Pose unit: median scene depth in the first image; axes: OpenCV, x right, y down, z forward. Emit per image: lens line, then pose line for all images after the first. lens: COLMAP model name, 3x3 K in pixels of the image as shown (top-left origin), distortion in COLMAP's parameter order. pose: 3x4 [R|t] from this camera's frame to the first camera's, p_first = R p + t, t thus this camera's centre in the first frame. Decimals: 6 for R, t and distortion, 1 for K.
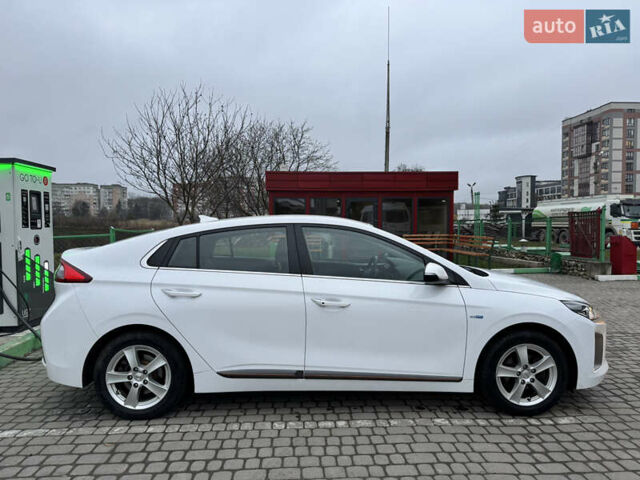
lens RADIAL K [[449.0, 0, 317.6], [0, 449.0, 236.9], [0, 0, 1]] dist [0.009700, -0.002397]
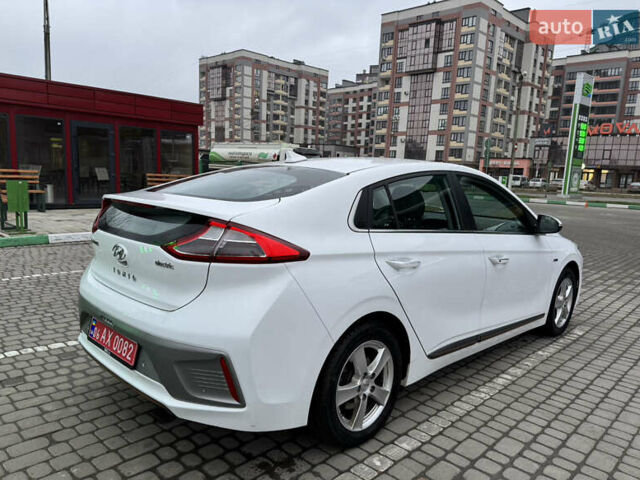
lens RADIAL K [[481.4, 0, 316.8], [0, 481.4, 255.0], [0, 0, 1]] dist [0.029111, -0.022107]
pose [[0.727969, -0.078474, 0.681104, -0.949397], [-0.032976, 0.988271, 0.149109, -0.001441], [-0.684816, -0.131006, 0.716843, 0.536902]]
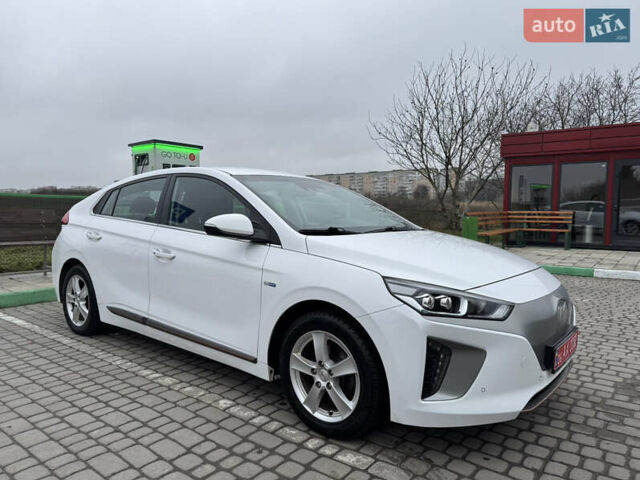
lens RADIAL K [[456.0, 0, 305.2], [0, 456.0, 232.1], [0, 0, 1]] dist [0.027606, -0.015554]
pose [[0.744153, 0.038587, -0.666894, 0.923253], [-0.020184, 0.999173, 0.035292, 0.061505], [0.667705, -0.012802, 0.744316, 0.469922]]
